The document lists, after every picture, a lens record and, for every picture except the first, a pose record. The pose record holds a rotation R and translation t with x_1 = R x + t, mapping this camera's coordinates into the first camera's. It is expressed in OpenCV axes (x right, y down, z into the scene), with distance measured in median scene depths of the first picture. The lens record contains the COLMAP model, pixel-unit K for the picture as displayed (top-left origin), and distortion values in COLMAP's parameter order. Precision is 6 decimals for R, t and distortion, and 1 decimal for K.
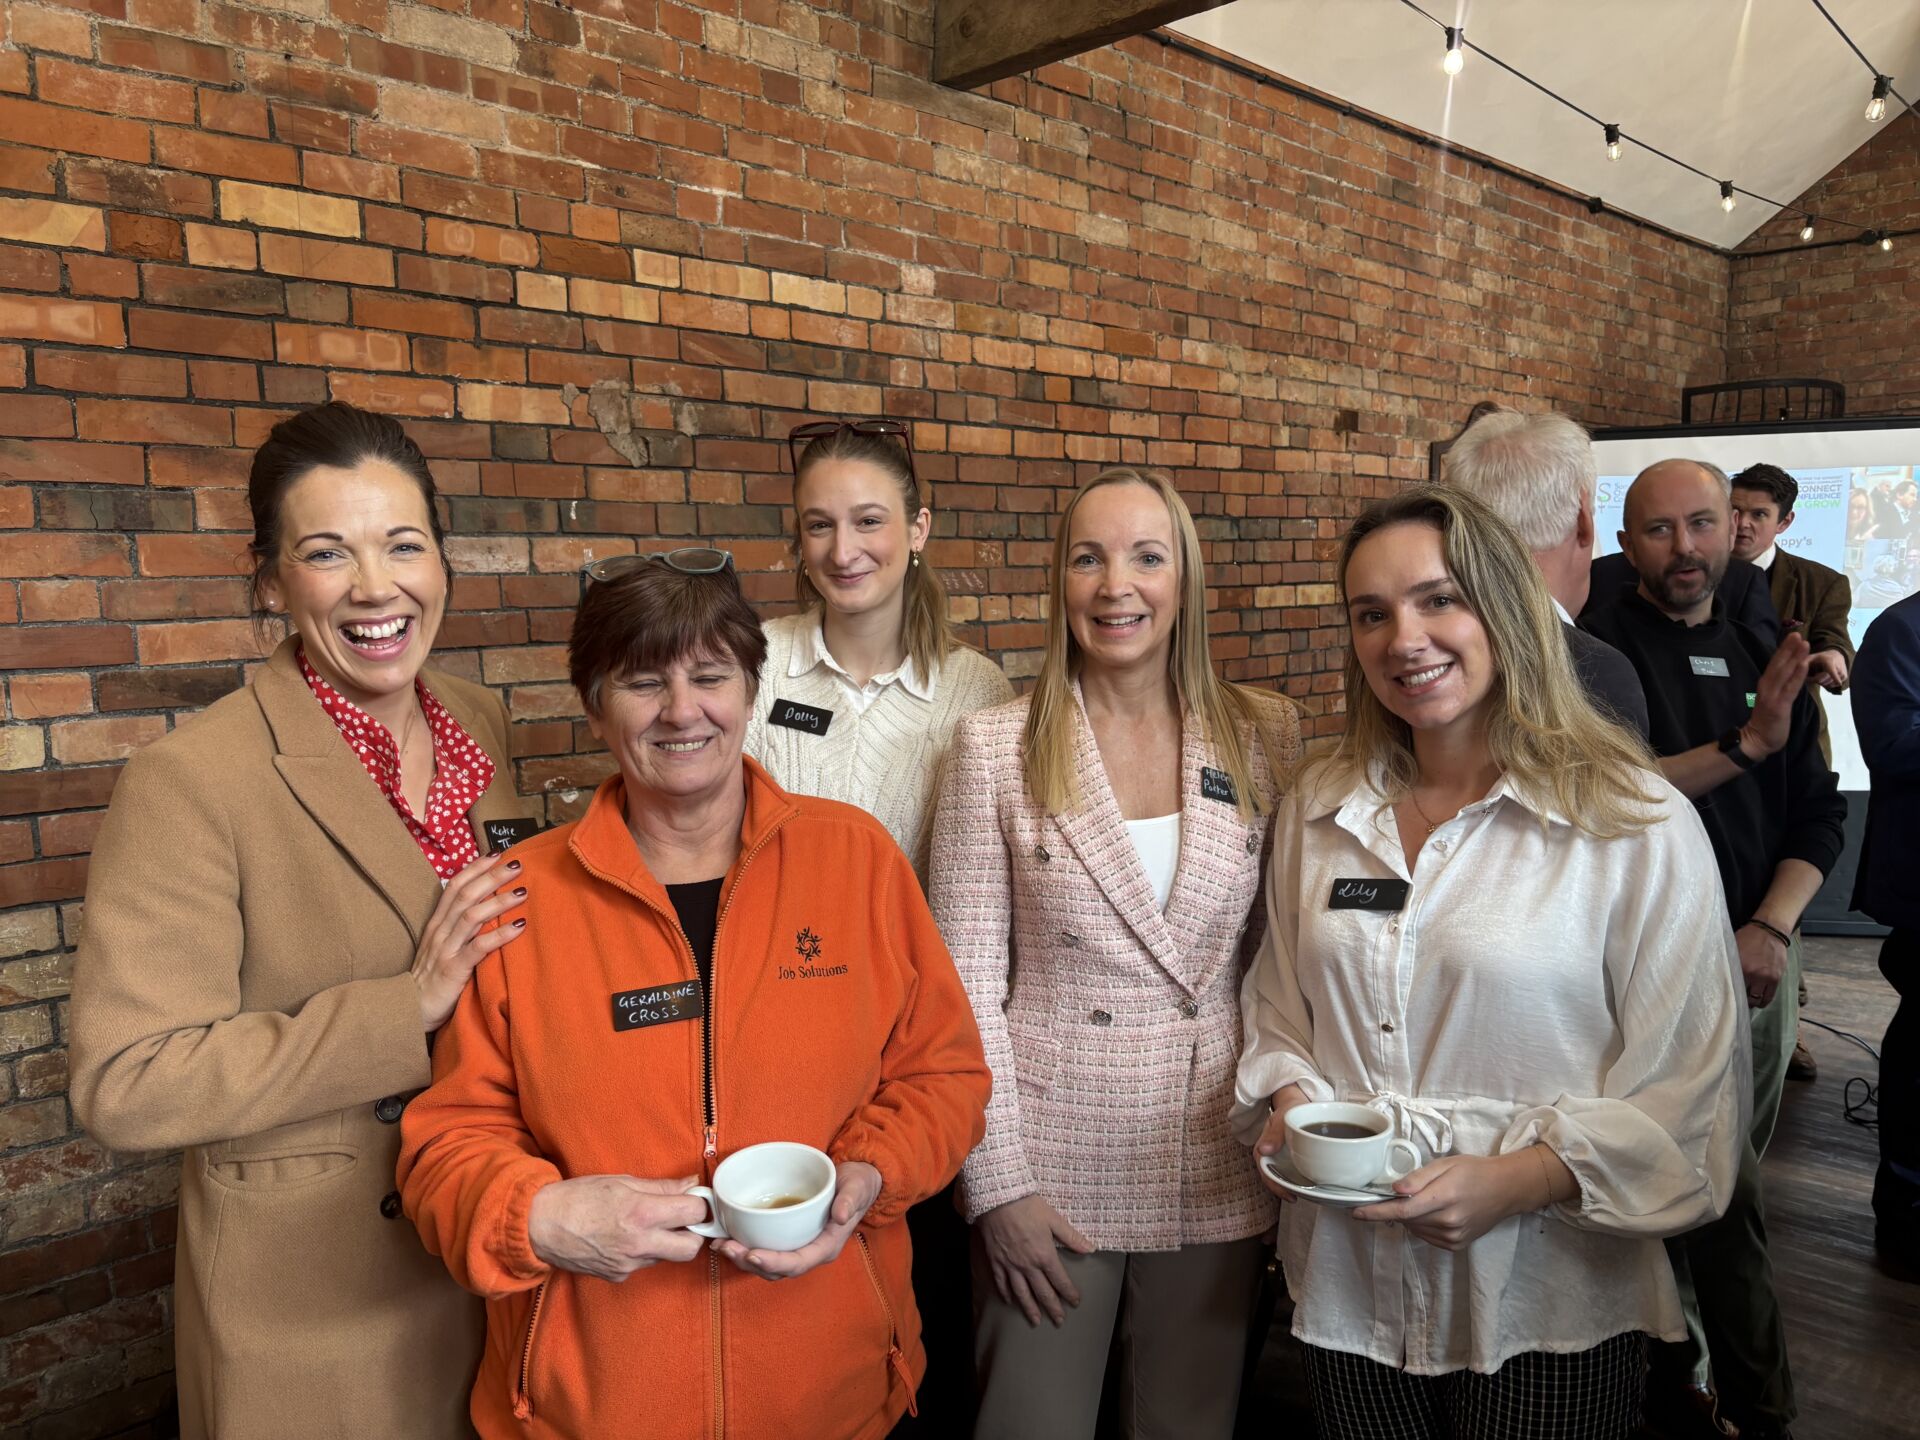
lens RADIAL K [[1458.7, 0, 953.3], [0, 1458.7, 734.1], [0, 0, 1]] dist [0.027751, -0.036306]
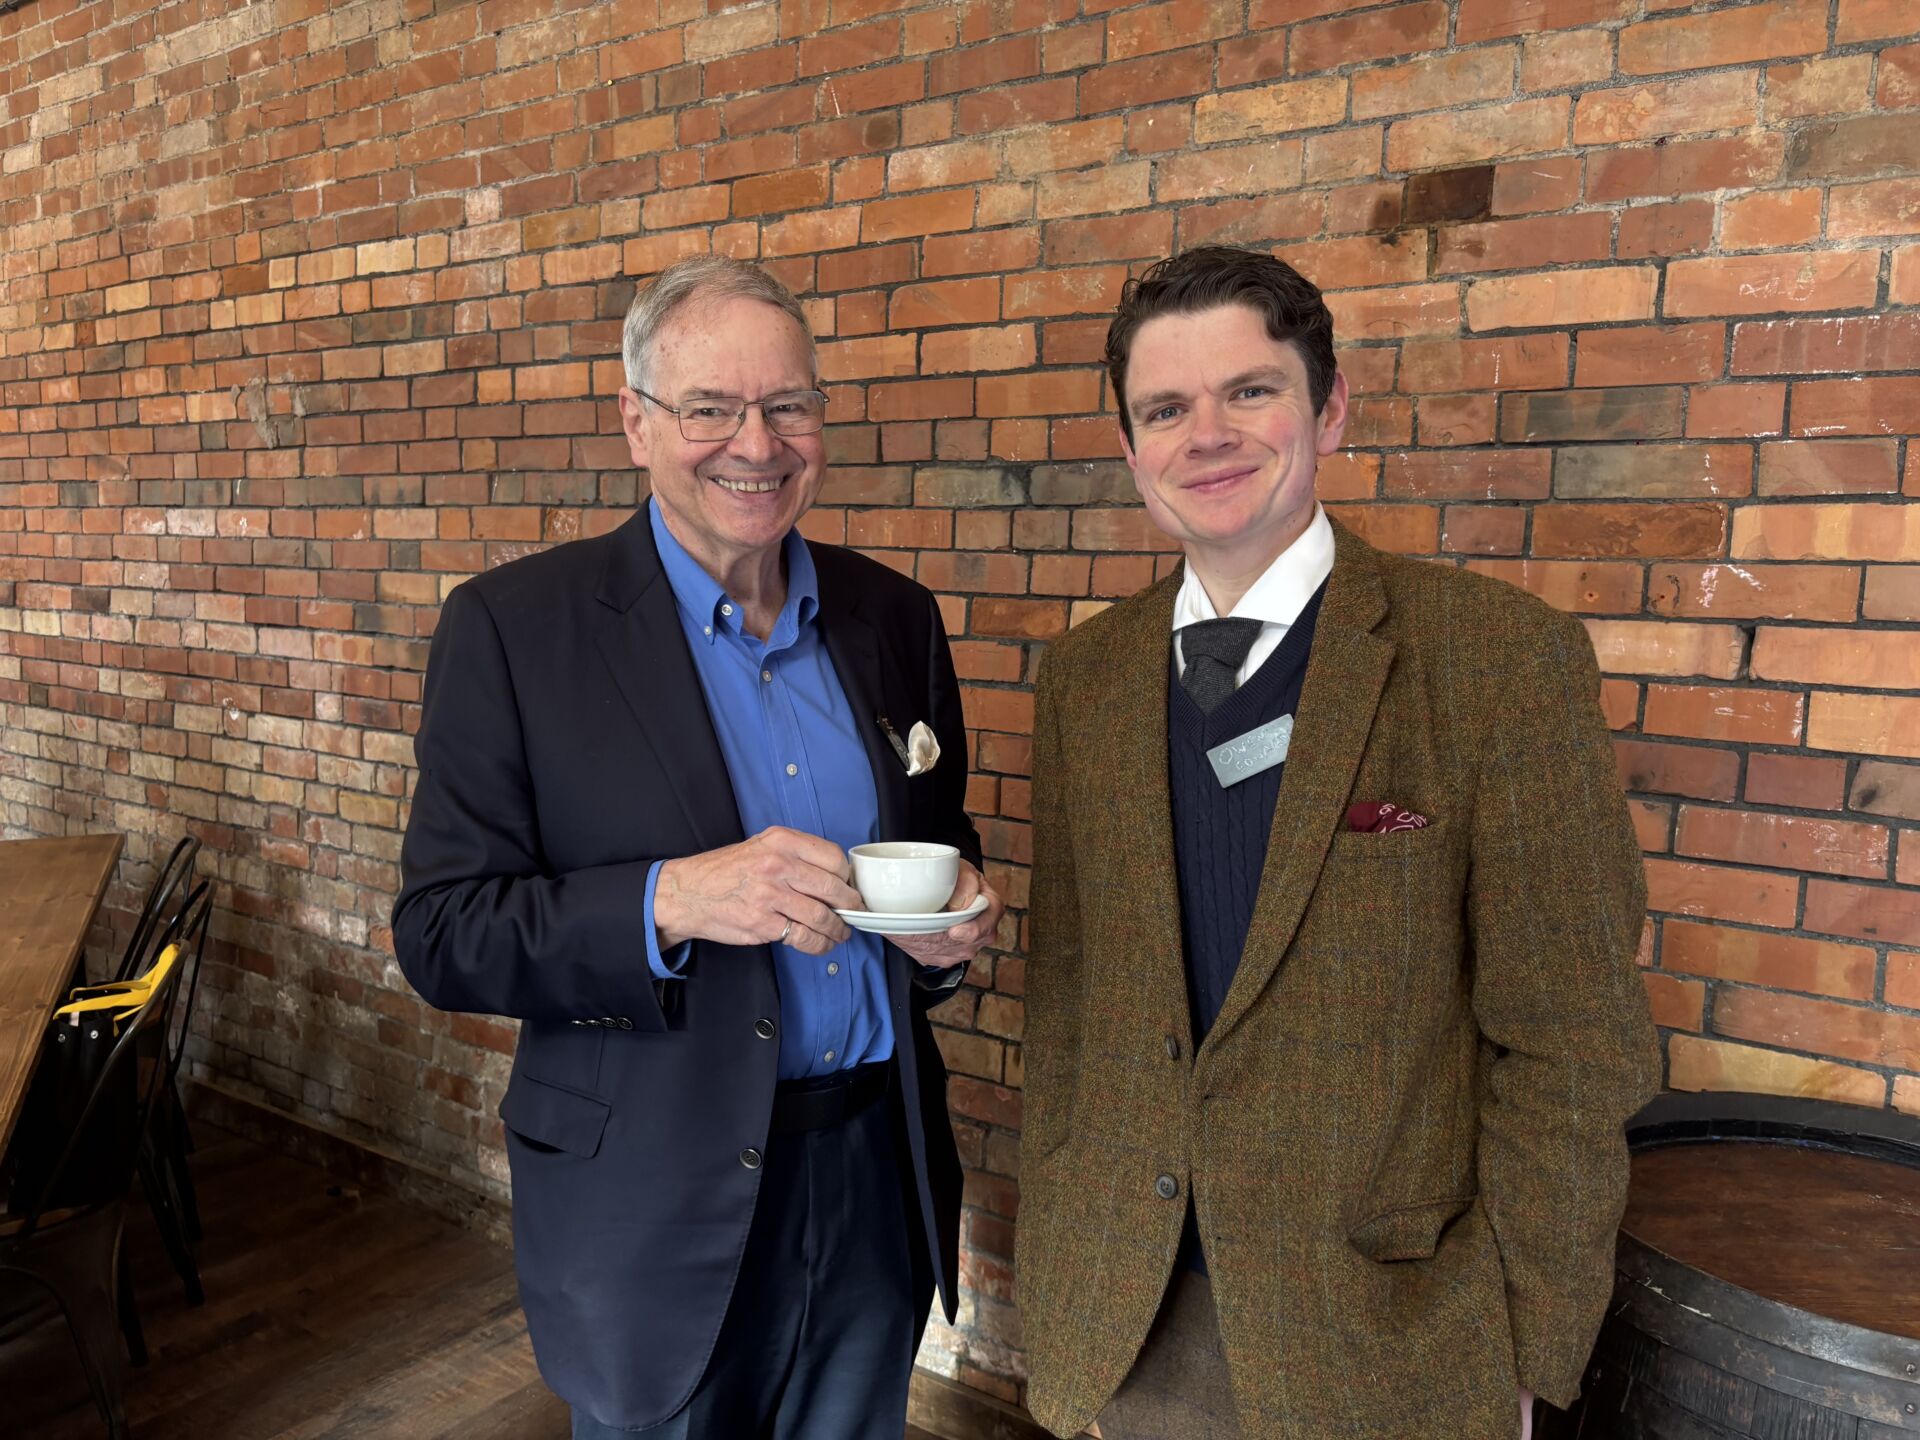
lens RADIAL K [[1442.2, 0, 945.4], [0, 1442.2, 722.7], [0, 0, 1]] dist [0.057251, -0.081587]
pose [[0.184251, 0.136823, -0.973309, 1.030098], [-0.127665, 0.985206, 0.114328, -0.165622], [0.974553, 0.103193, 0.198993, 1.294161]]
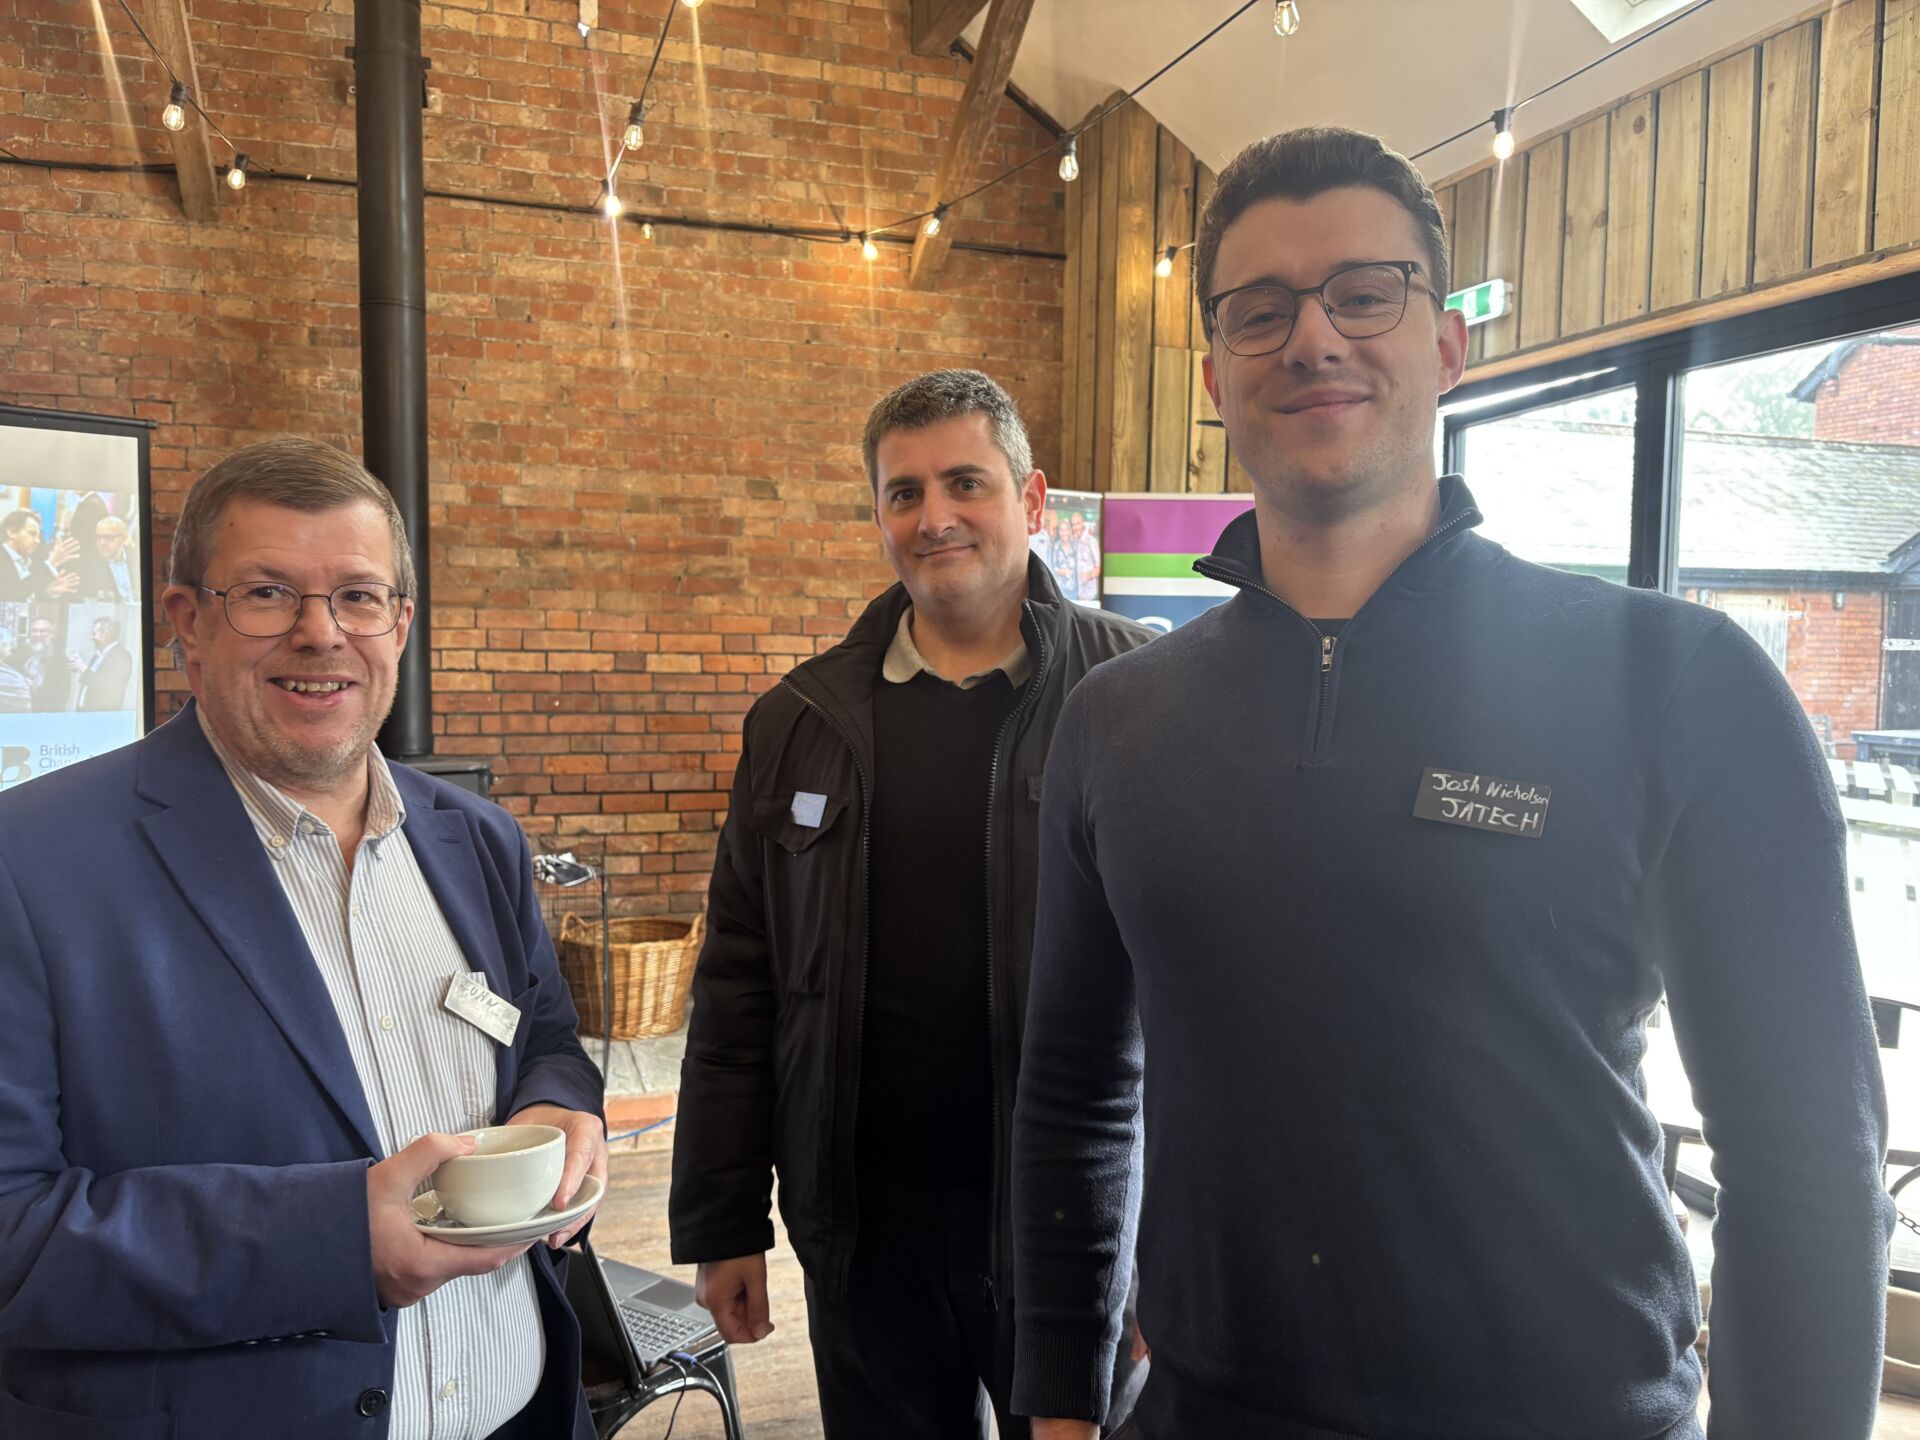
lens RADIAL K [[1467.3, 0, 960.0], [0, 1467.3, 720.0], [0, 0, 1]] dist [0.071727, -0.109885]
pose [[0.452222, -0.022121, 0.891631, 0.482107], [0.072866, 0.997267, -0.012214, -0.084687], [-0.888924, 0.070493, 0.452597, 0.661476]]
